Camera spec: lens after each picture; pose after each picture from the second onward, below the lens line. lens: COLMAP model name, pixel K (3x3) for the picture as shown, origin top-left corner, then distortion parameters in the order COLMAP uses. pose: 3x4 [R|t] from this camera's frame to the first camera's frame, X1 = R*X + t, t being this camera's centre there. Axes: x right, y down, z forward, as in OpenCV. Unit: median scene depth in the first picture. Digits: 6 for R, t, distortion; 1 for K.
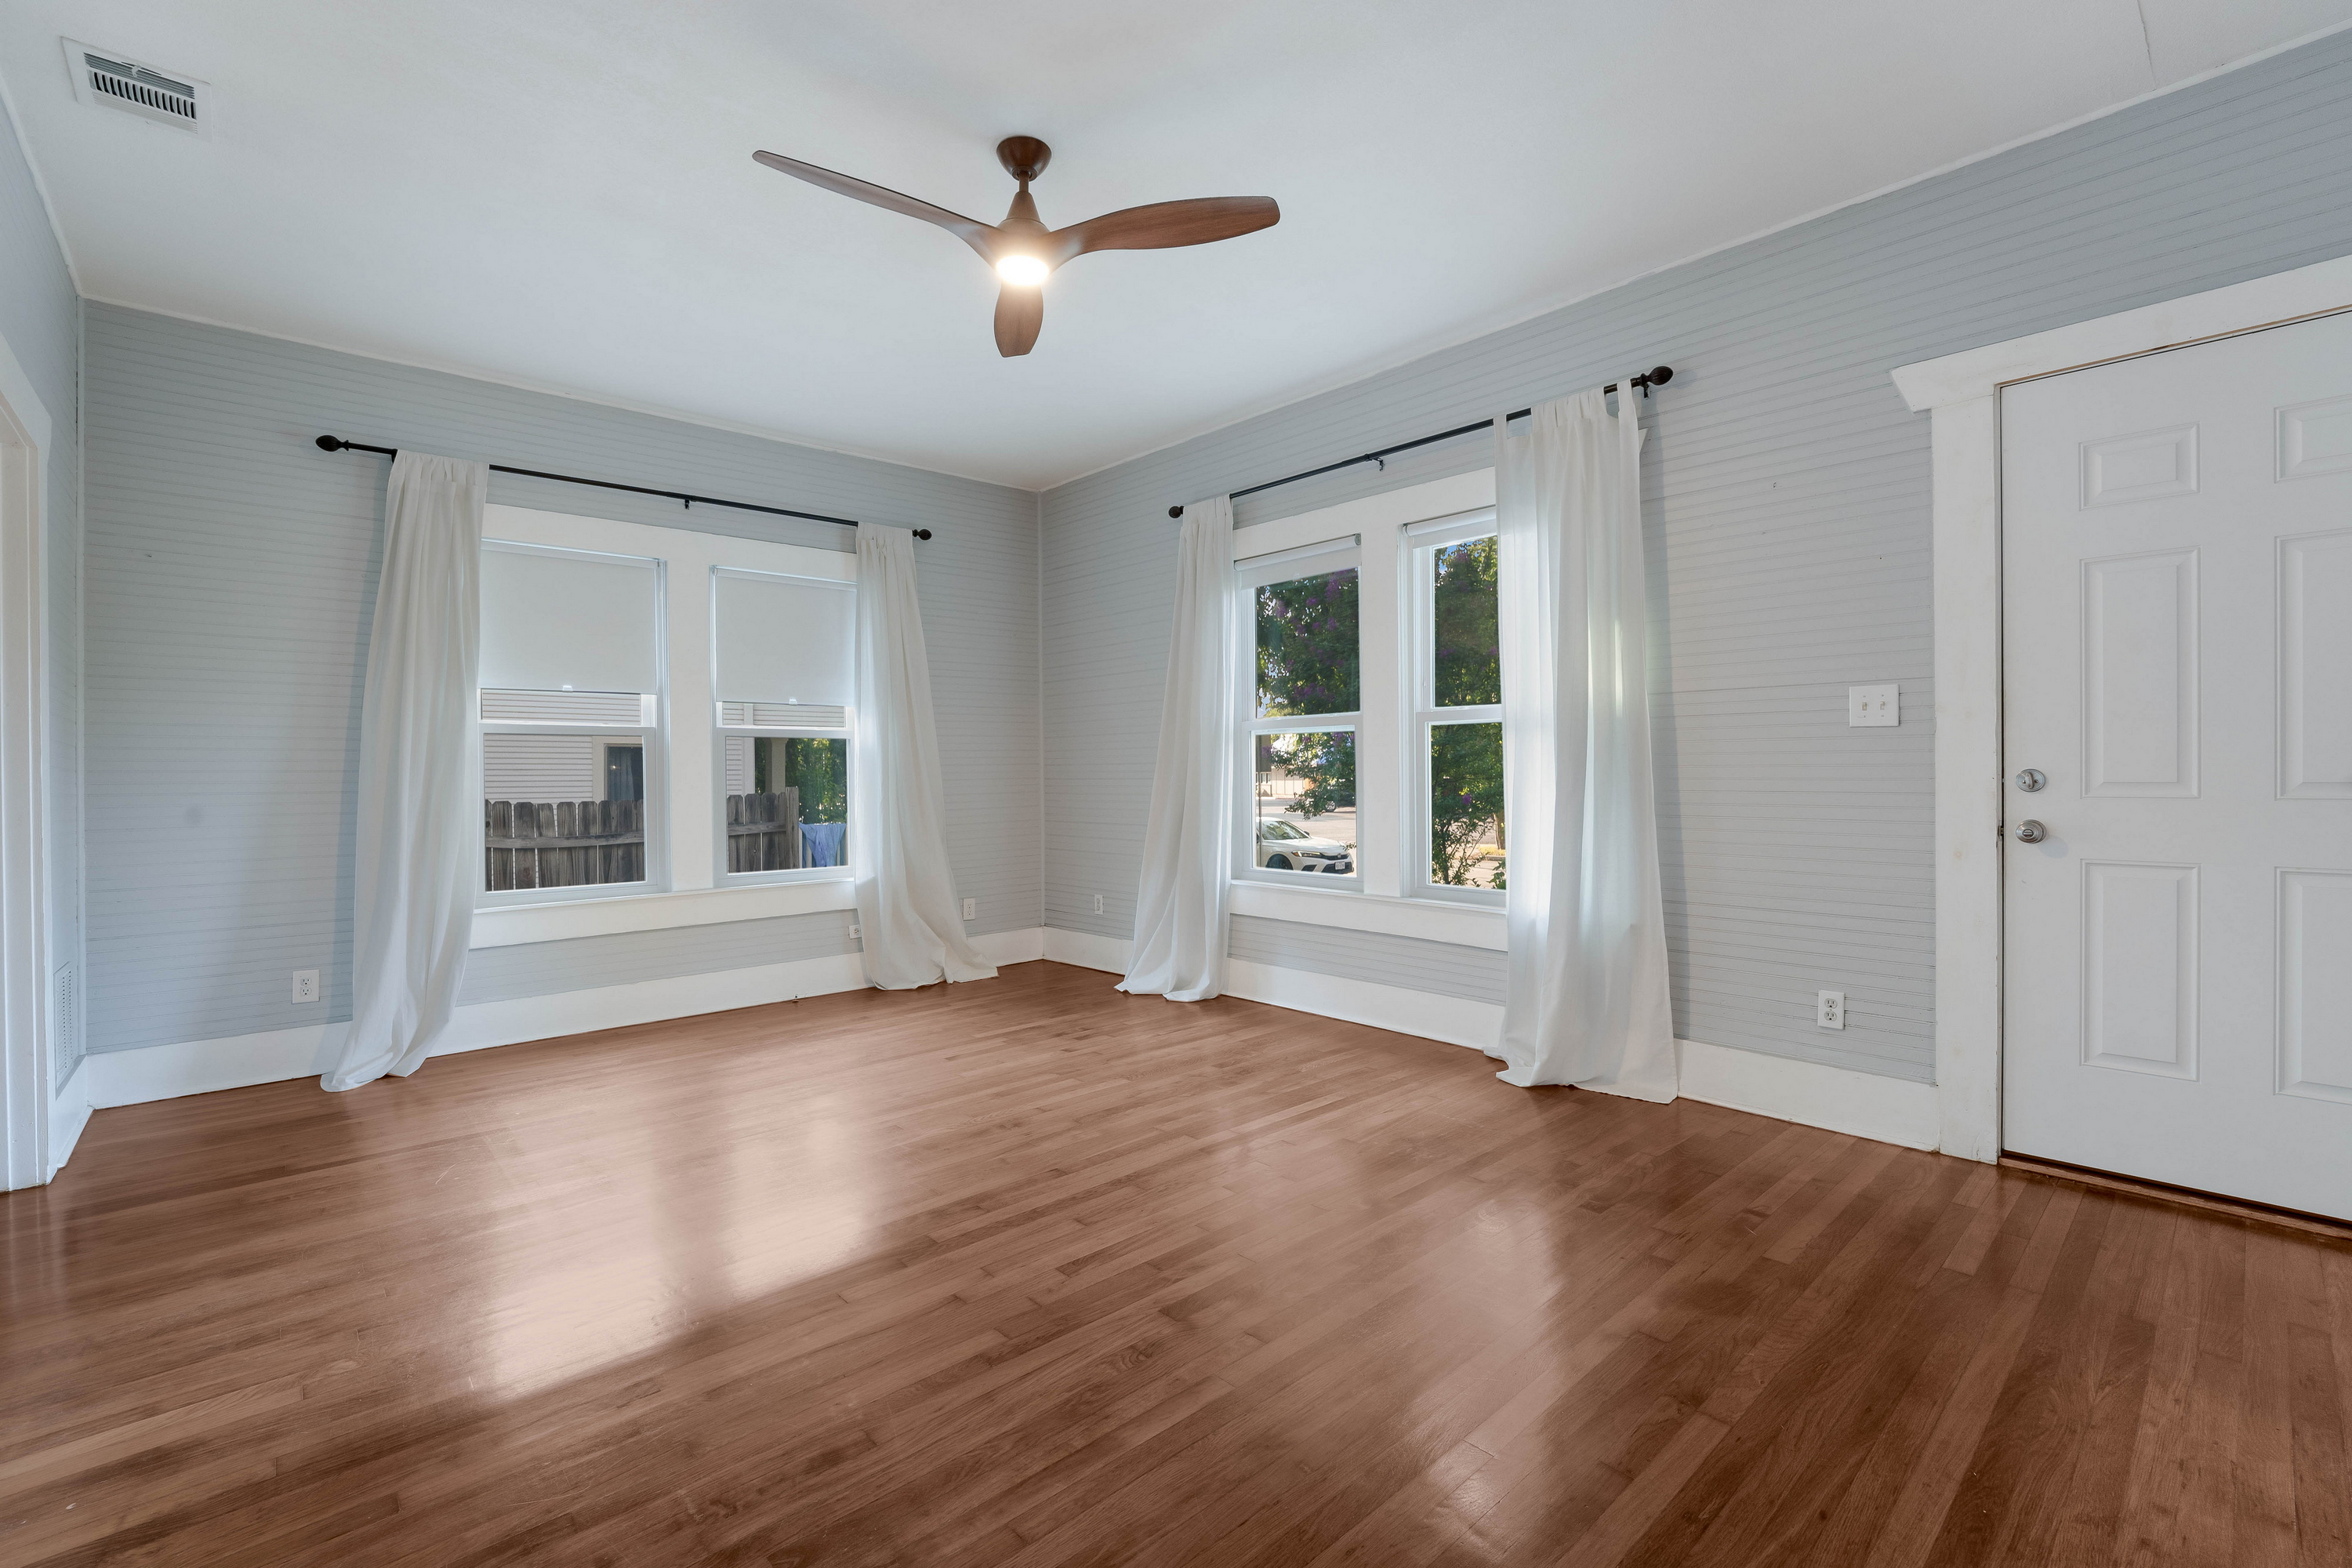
lens RADIAL K [[1019.0, 0, 1176.0], [0, 1019.0, 784.0], [0, 0, 1]] dist [-0.017802, 0.000061]
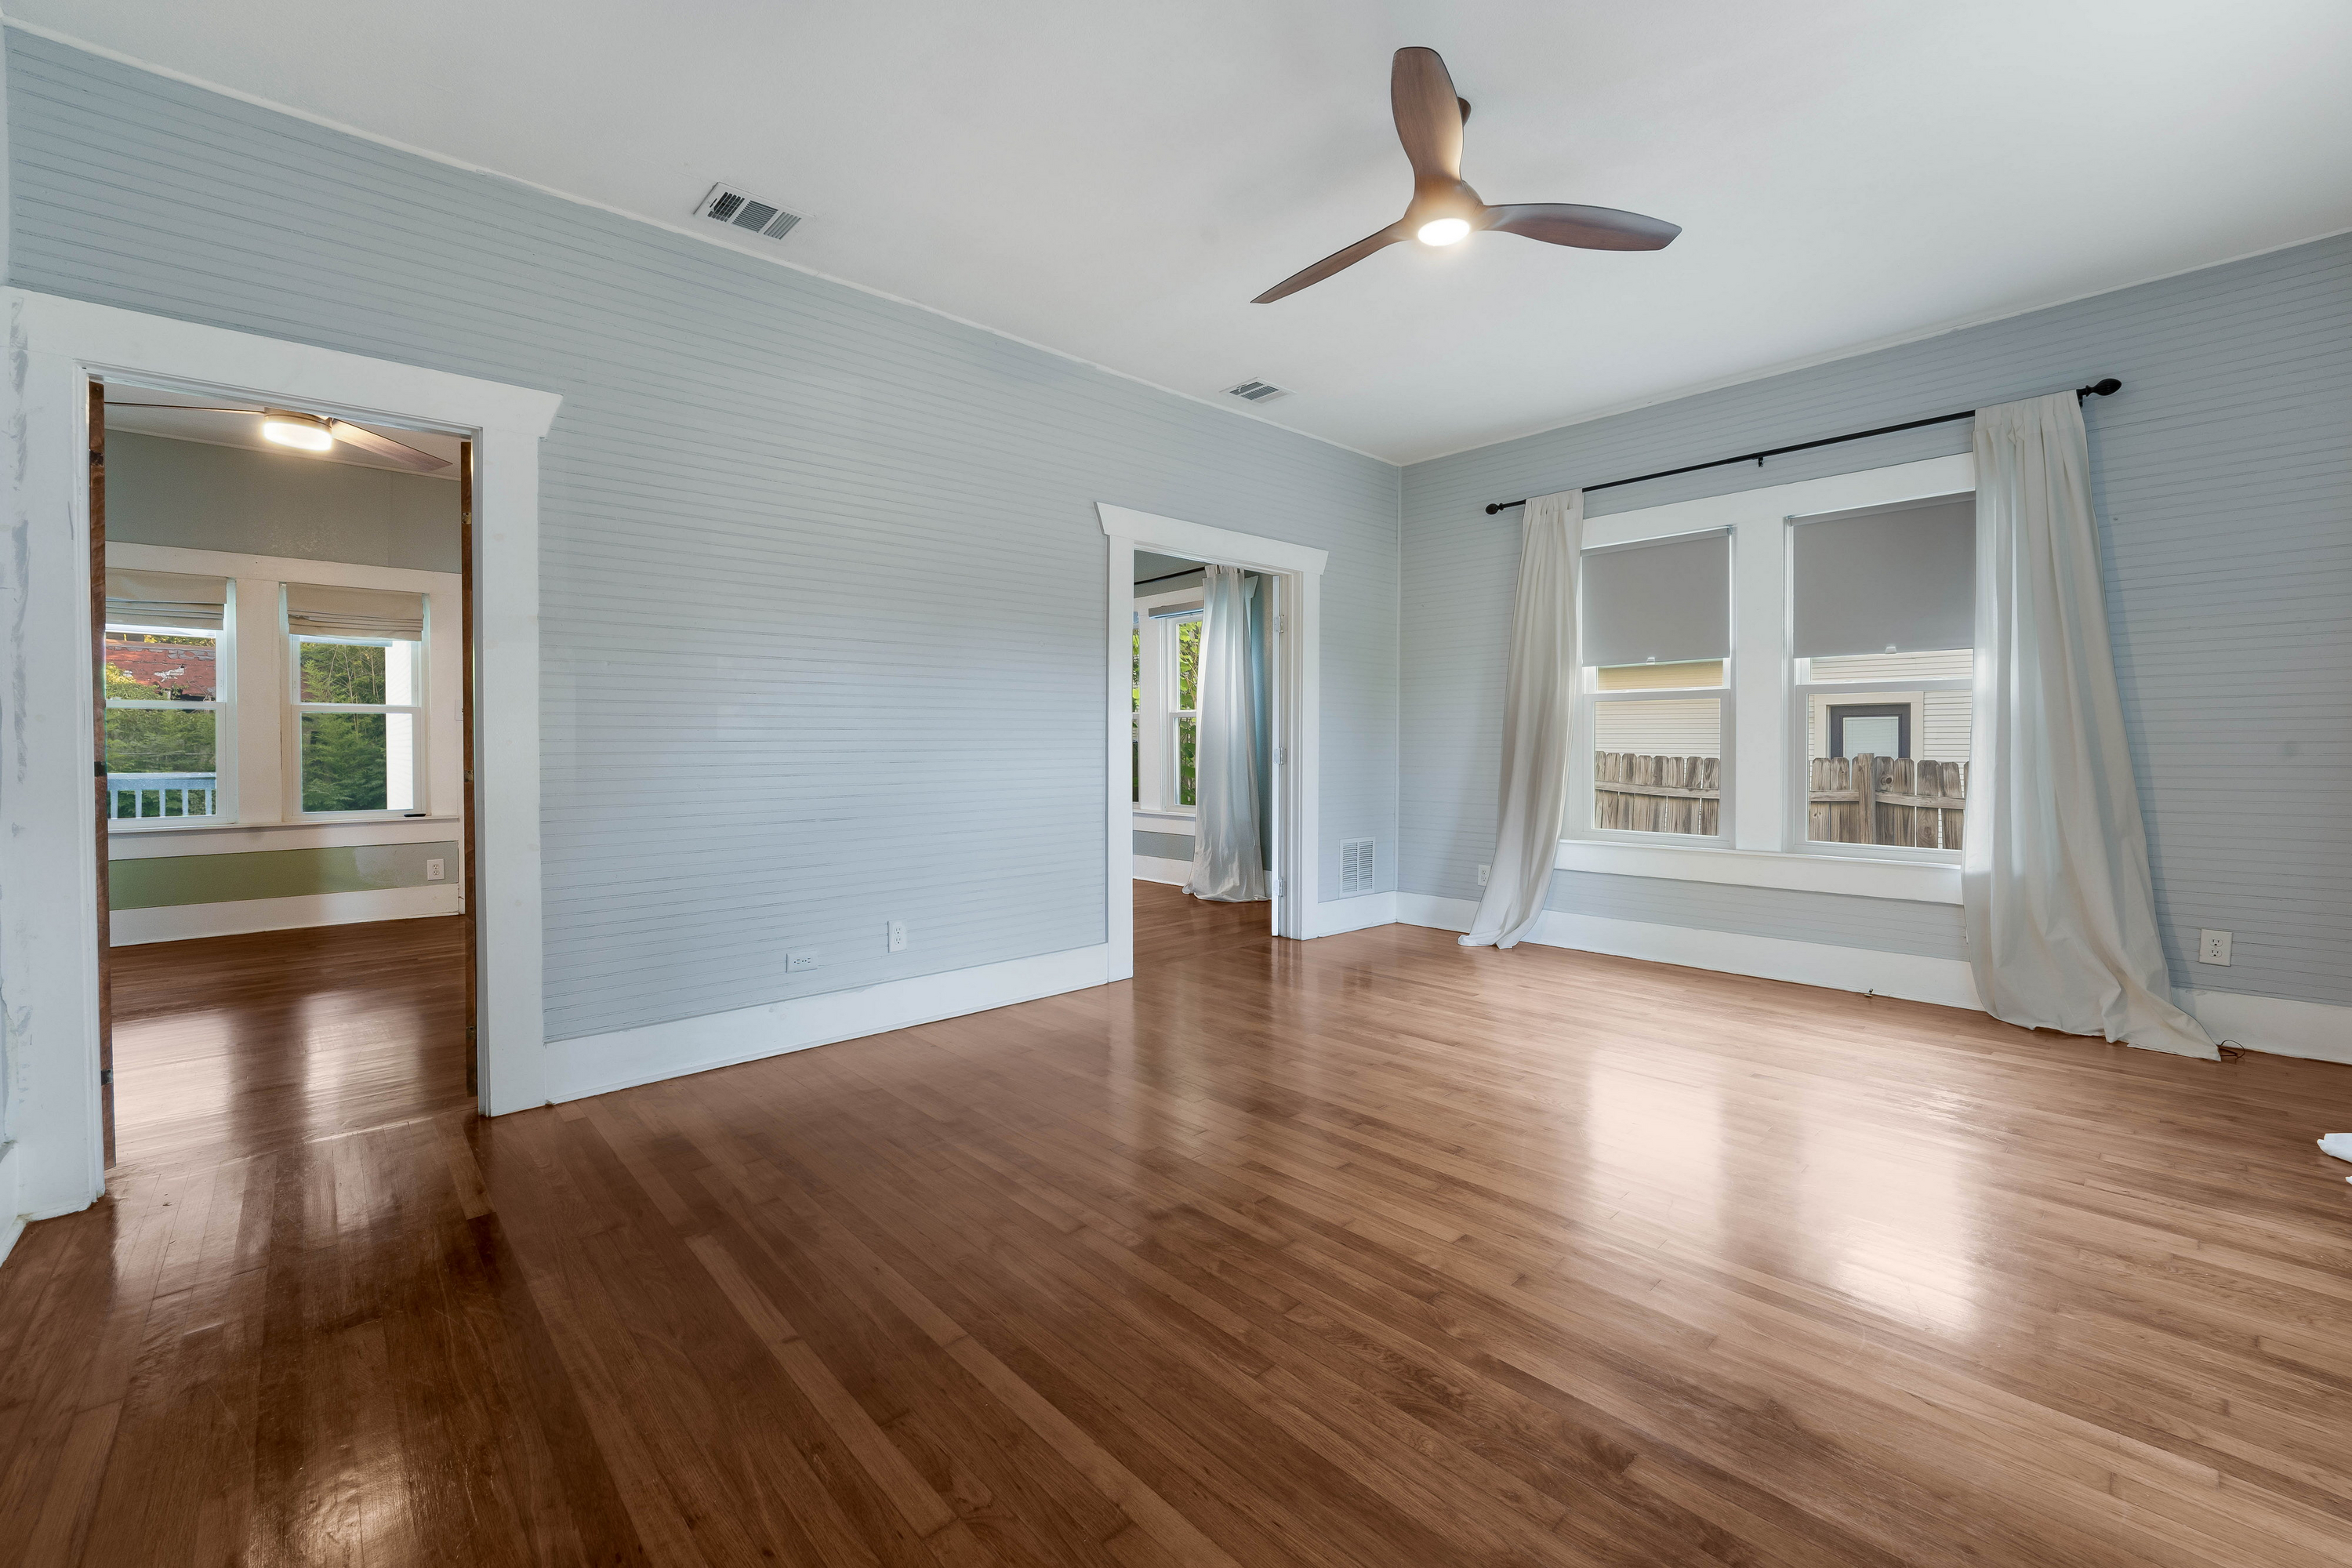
lens RADIAL K [[966.4, 0, 1176.0], [0, 966.4, 784.0], [0, 0, 1]] dist [-0.017752, -0.000084]
pose [[0.011176, 0.054895, -0.998430, 0.529972], [-0.004554, 0.998484, 0.054847, -0.013015], [0.999927, 0.003934, 0.011409, 0.483981]]
